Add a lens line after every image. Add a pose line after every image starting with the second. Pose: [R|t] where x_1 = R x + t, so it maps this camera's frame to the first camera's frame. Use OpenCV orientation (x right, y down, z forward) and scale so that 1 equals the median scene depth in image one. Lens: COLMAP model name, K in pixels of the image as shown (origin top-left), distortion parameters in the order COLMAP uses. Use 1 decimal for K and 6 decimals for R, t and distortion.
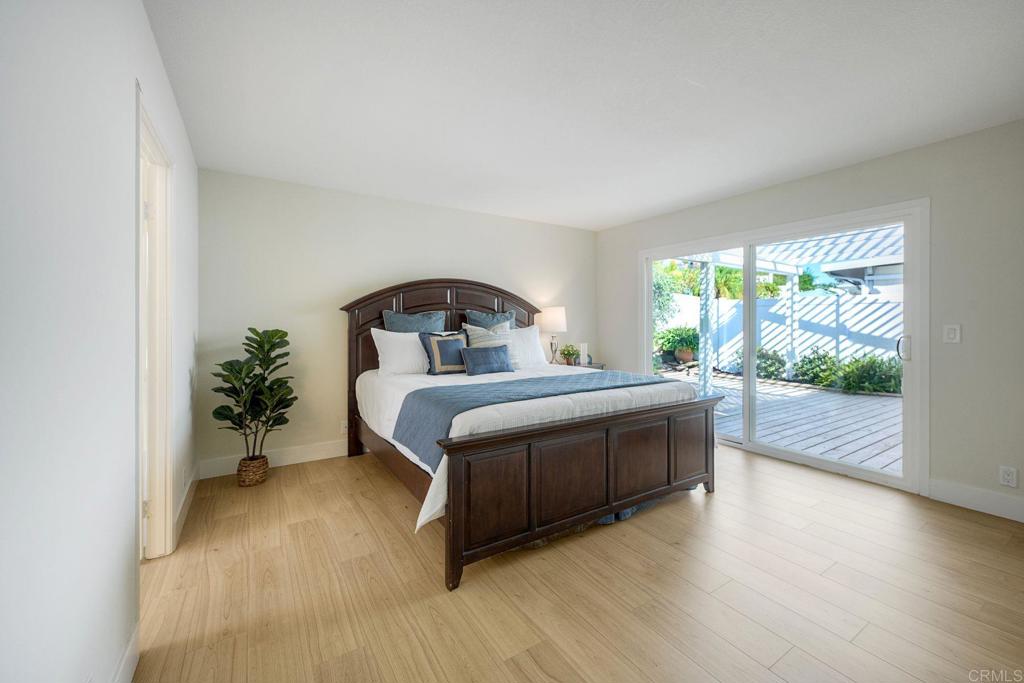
lens RADIAL K [[400.6, 0, 508.4], [0, 400.6, 321.1], [0, 0, 1]] dist [-0.000143, -0.000007]
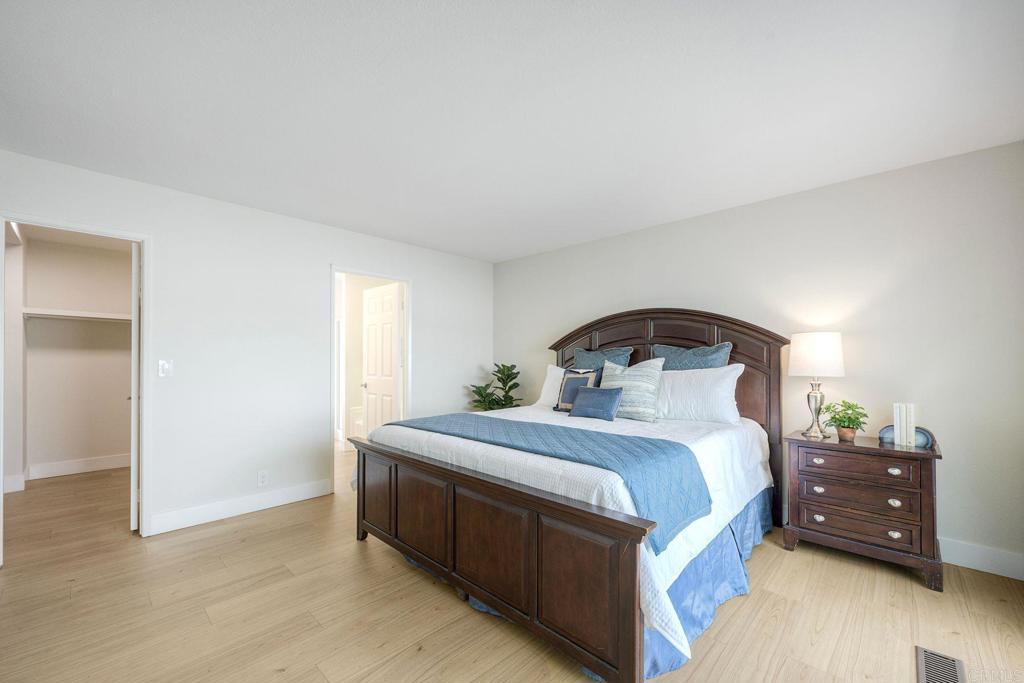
lens RADIAL K [[405.4, 0, 512.0], [0, 405.4, 341.5], [0, 0, 1]] dist [0.001125, 0.000114]
pose [[0.256169, -0.039962, -0.965806, 0.743064], [0.007021, 0.999196, -0.039481, -0.003443], [0.966606, 0.003333, 0.256244, 0.577305]]
